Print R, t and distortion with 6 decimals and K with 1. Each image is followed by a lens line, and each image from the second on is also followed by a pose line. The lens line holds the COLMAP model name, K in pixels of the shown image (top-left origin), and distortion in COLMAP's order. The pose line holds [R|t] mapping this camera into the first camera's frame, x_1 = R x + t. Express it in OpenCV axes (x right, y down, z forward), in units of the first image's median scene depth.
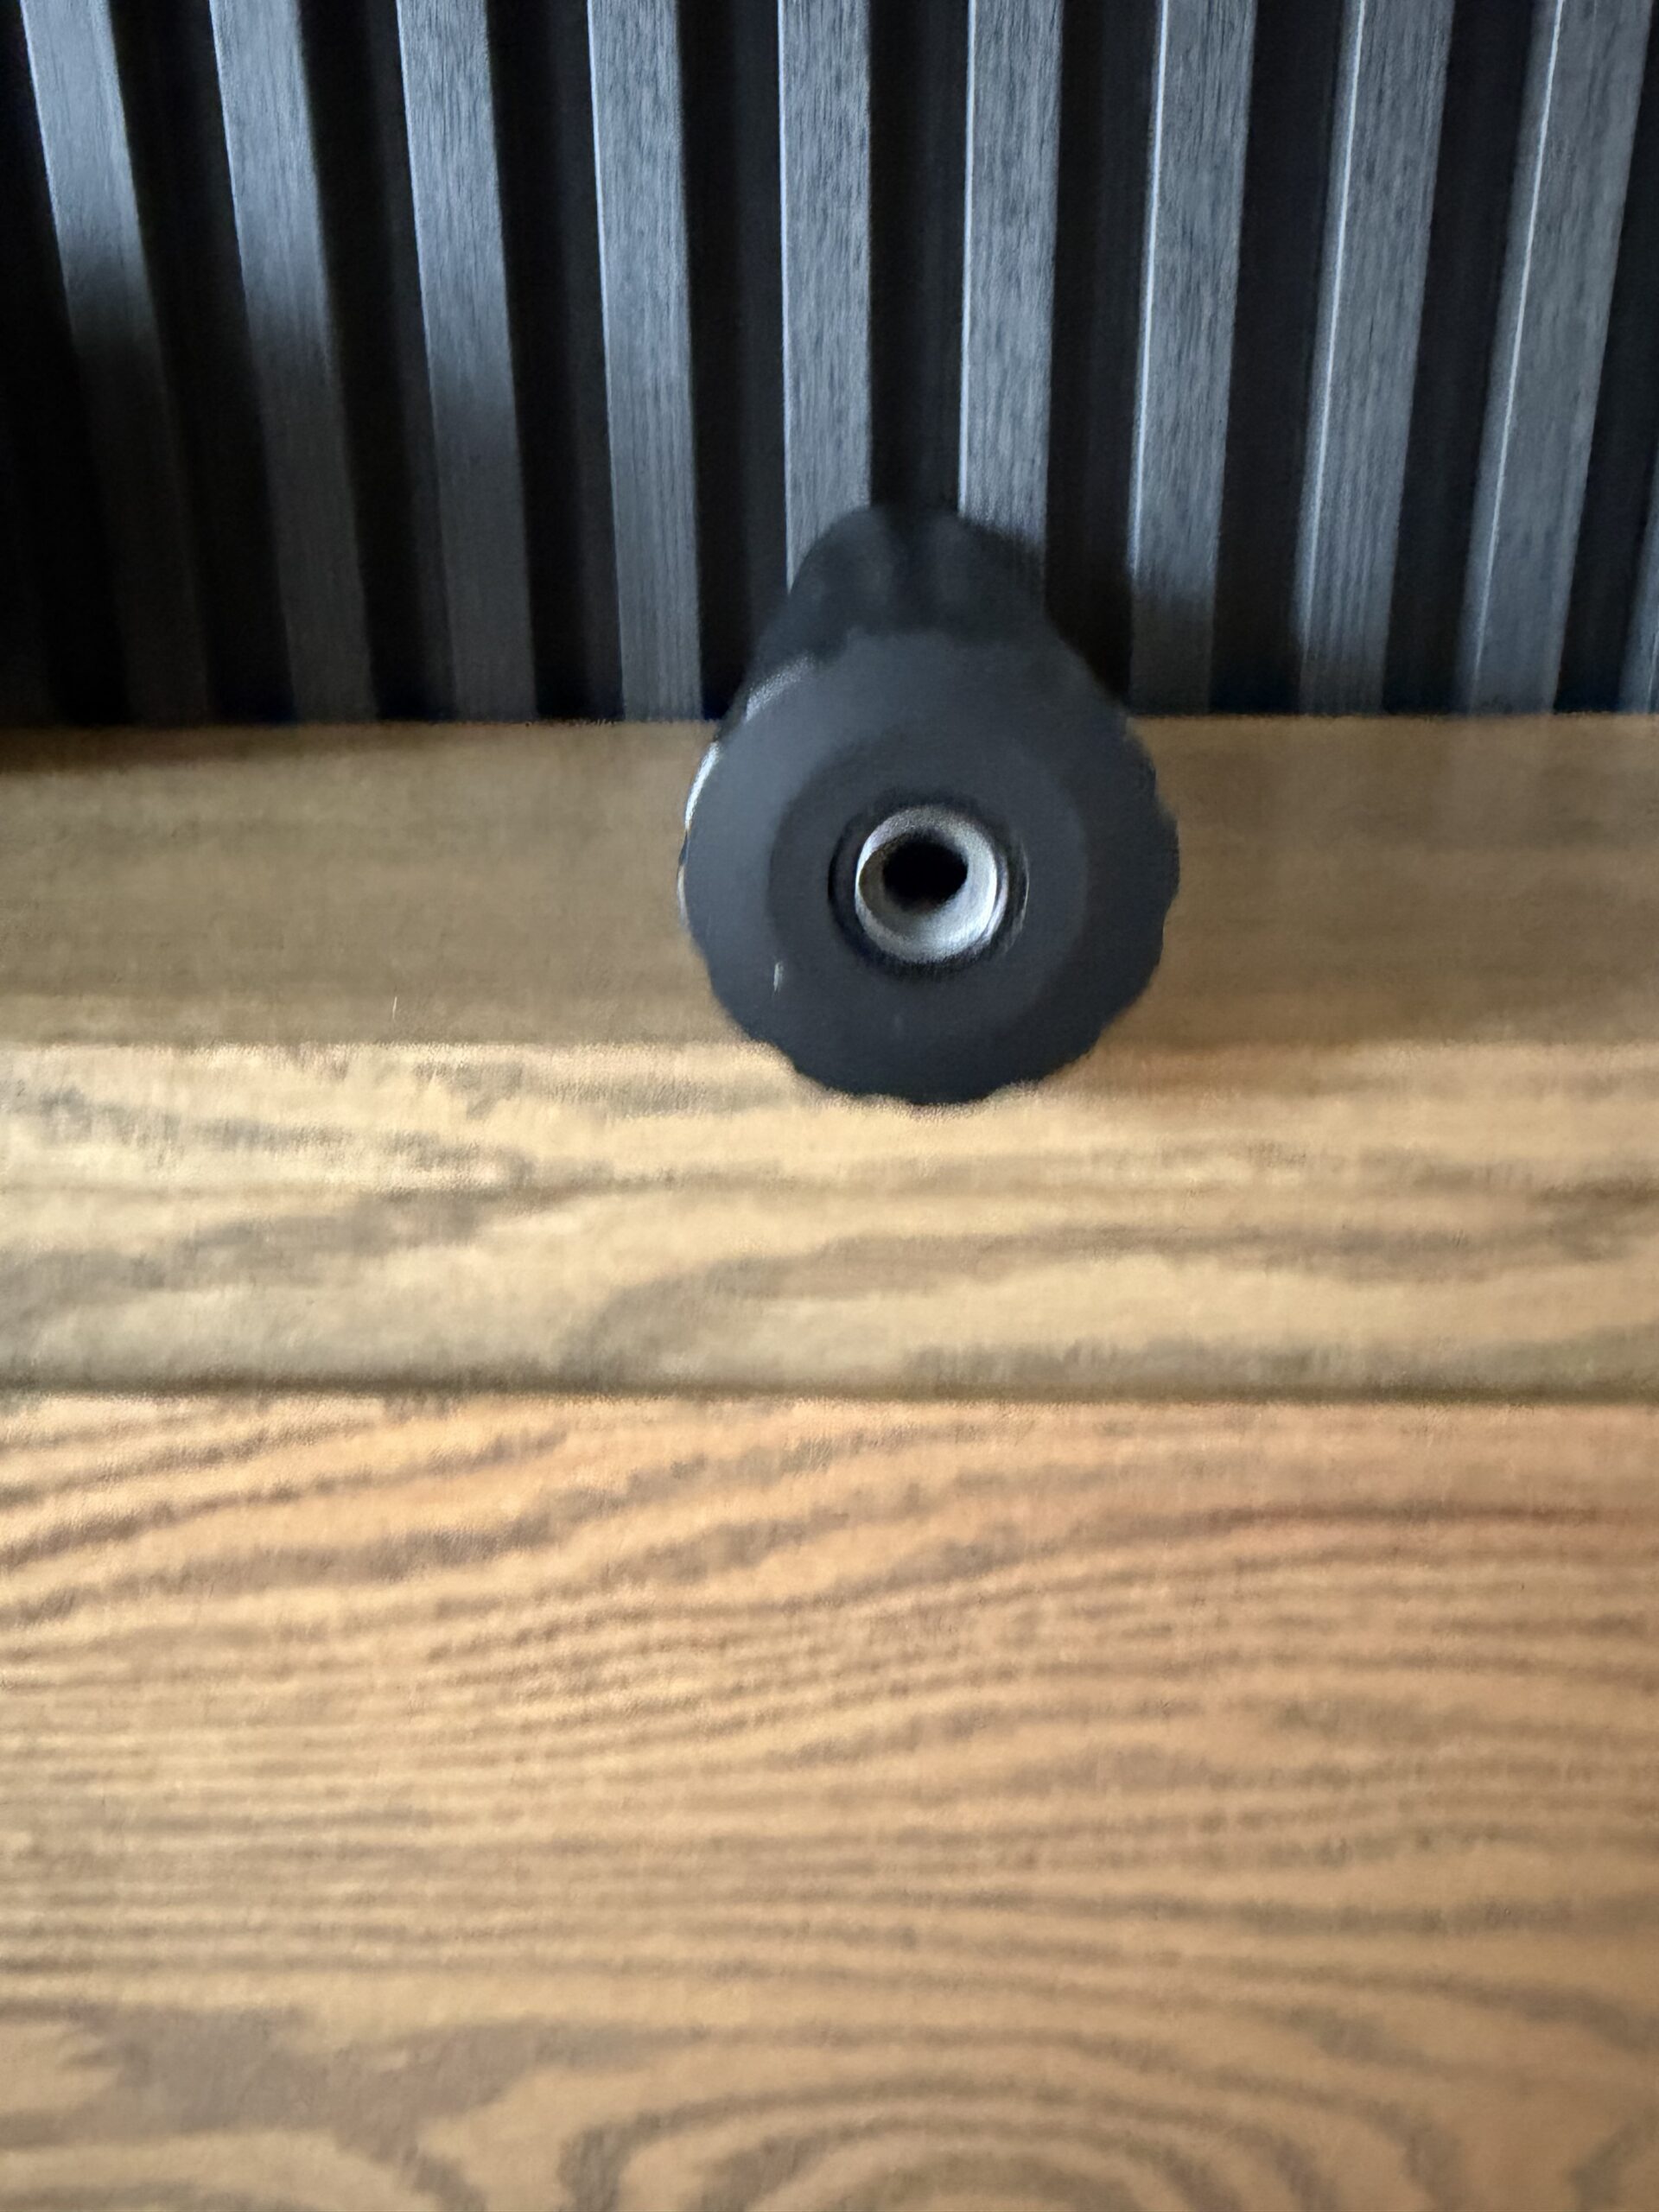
lens RADIAL K [[1536.4, 0, 849.1], [0, 1536.4, 1013.9], [0, 0, 1]] dist [0.000933, -0.002250]
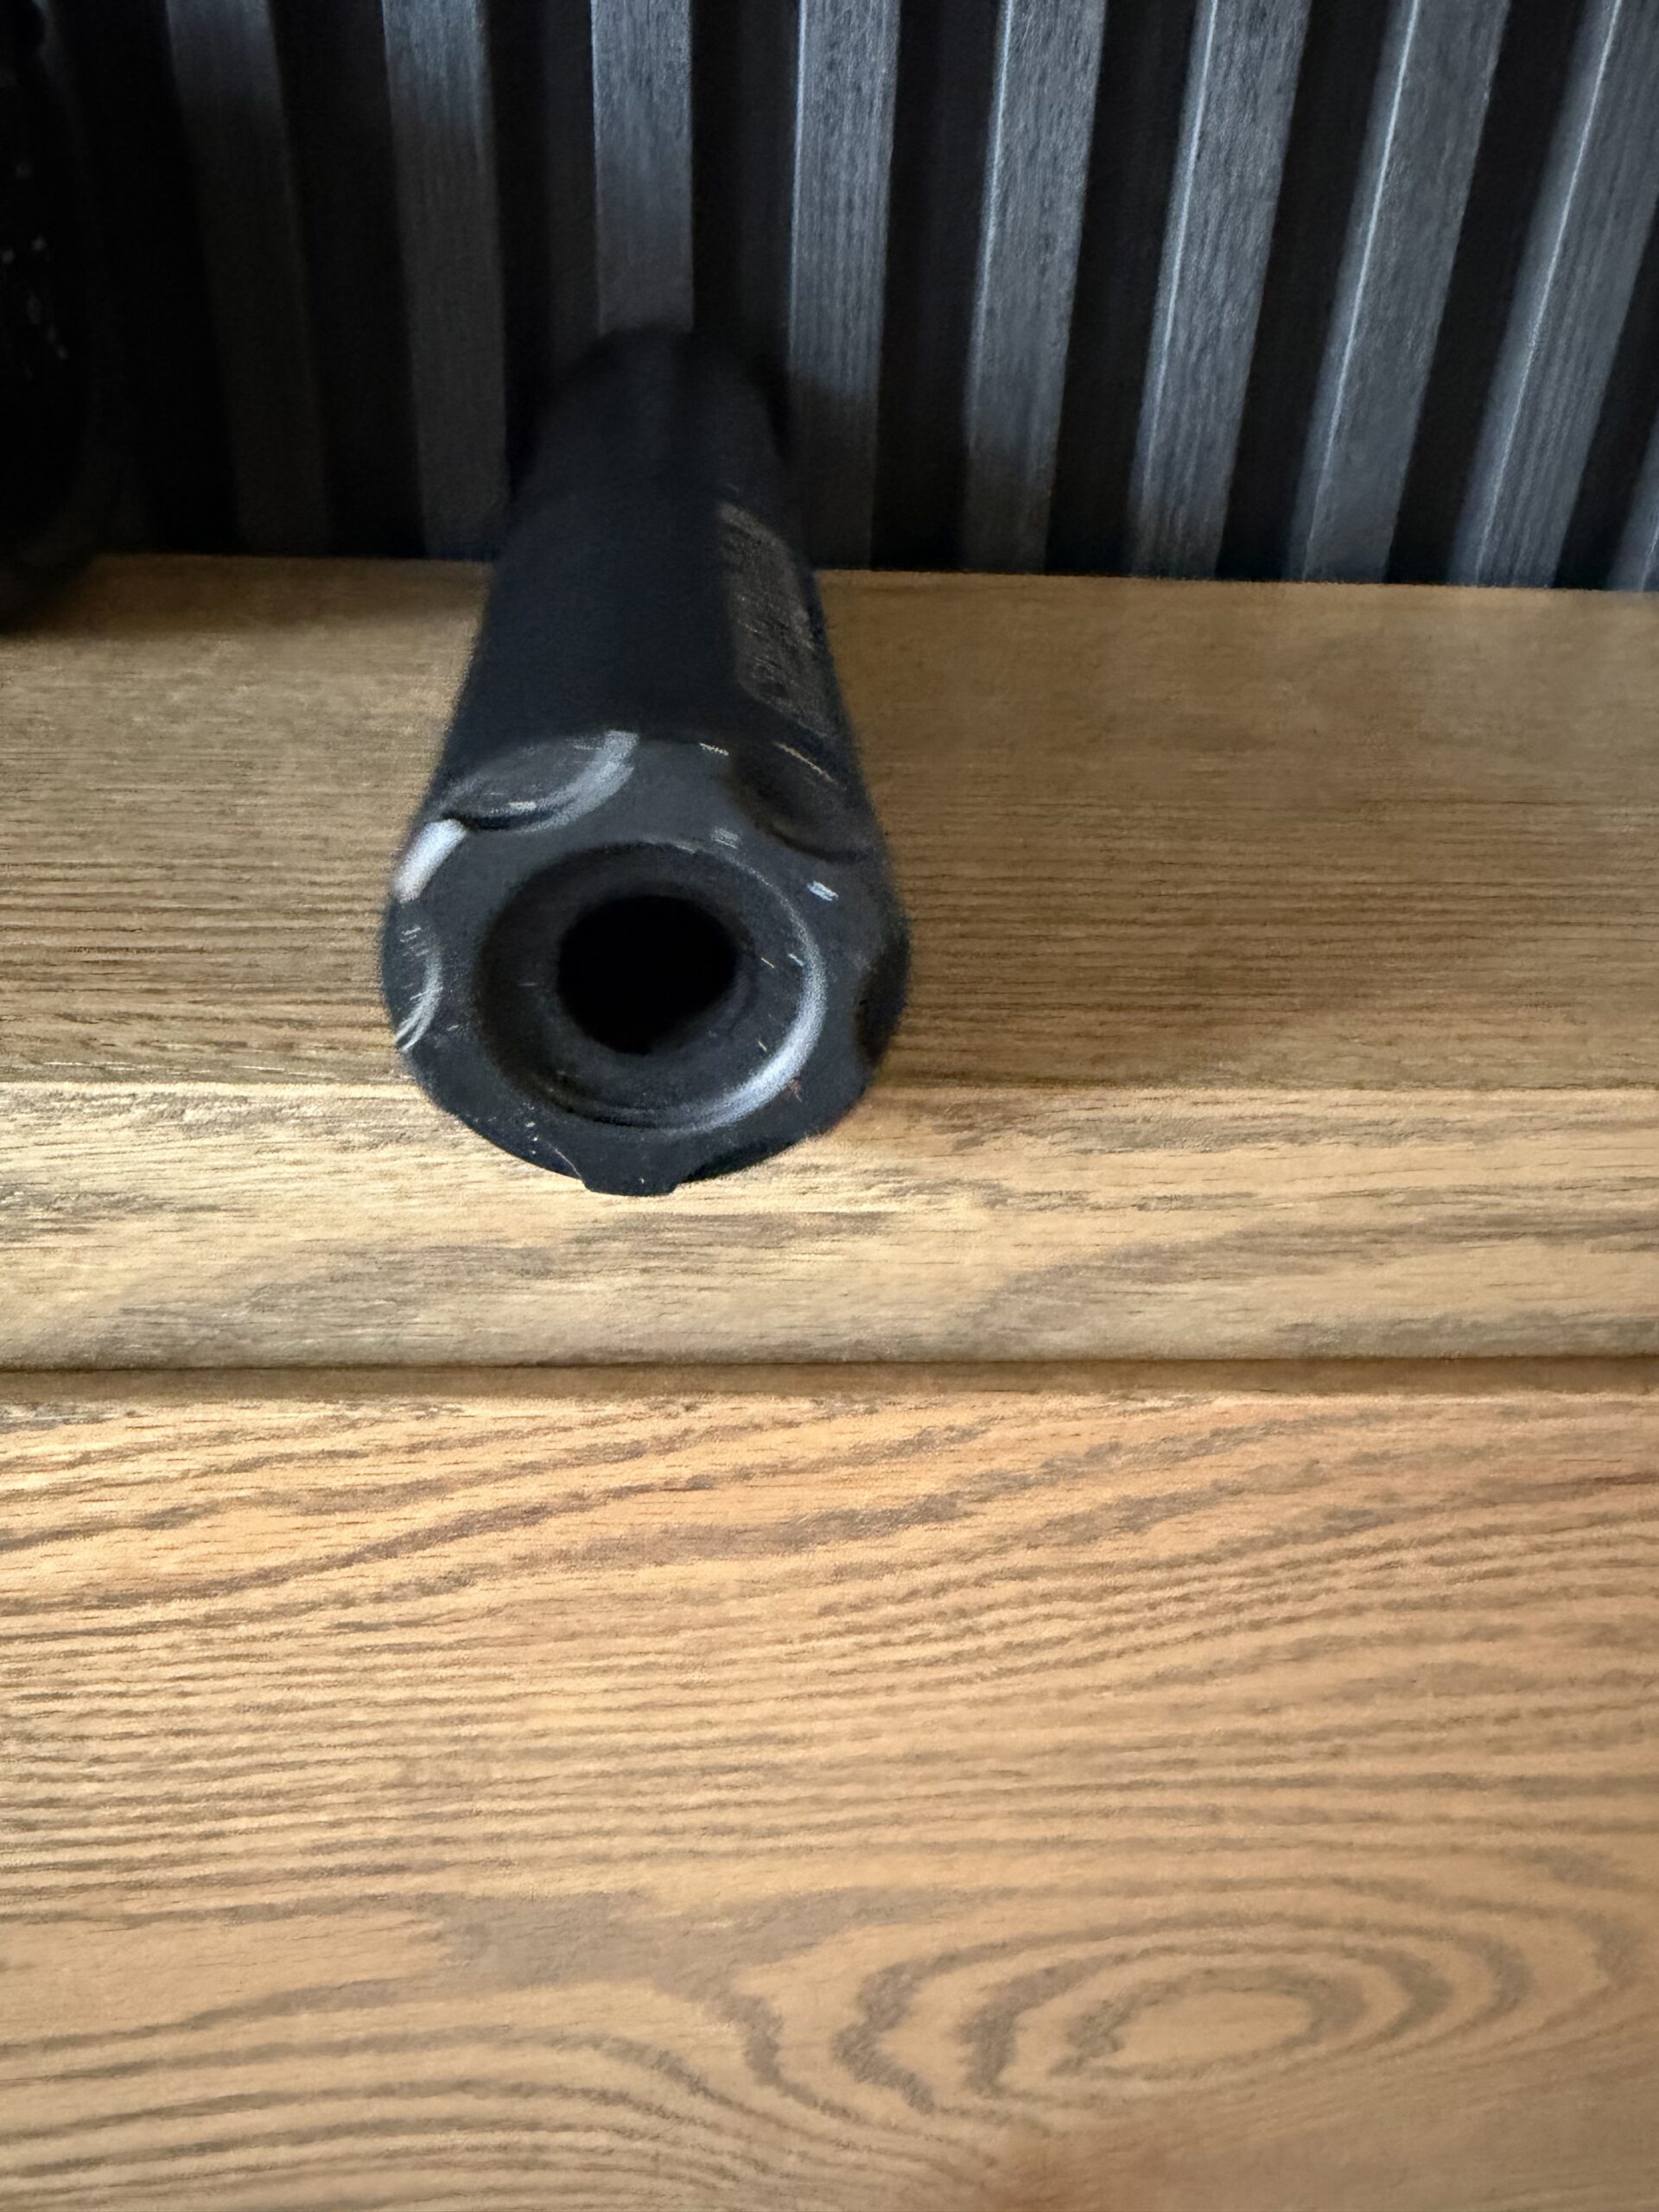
lens RADIAL K [[1526.6, 0, 813.0], [0, 1526.6, 969.8], [0, 0, 1]] dist [0.001961, -0.002771]
pose [[0.995619, 0.003707, 0.093430, -0.366939], [-0.019873, 0.984774, 0.172702, -0.182965], [-0.091367, -0.173802, 0.980533, 0.063644]]
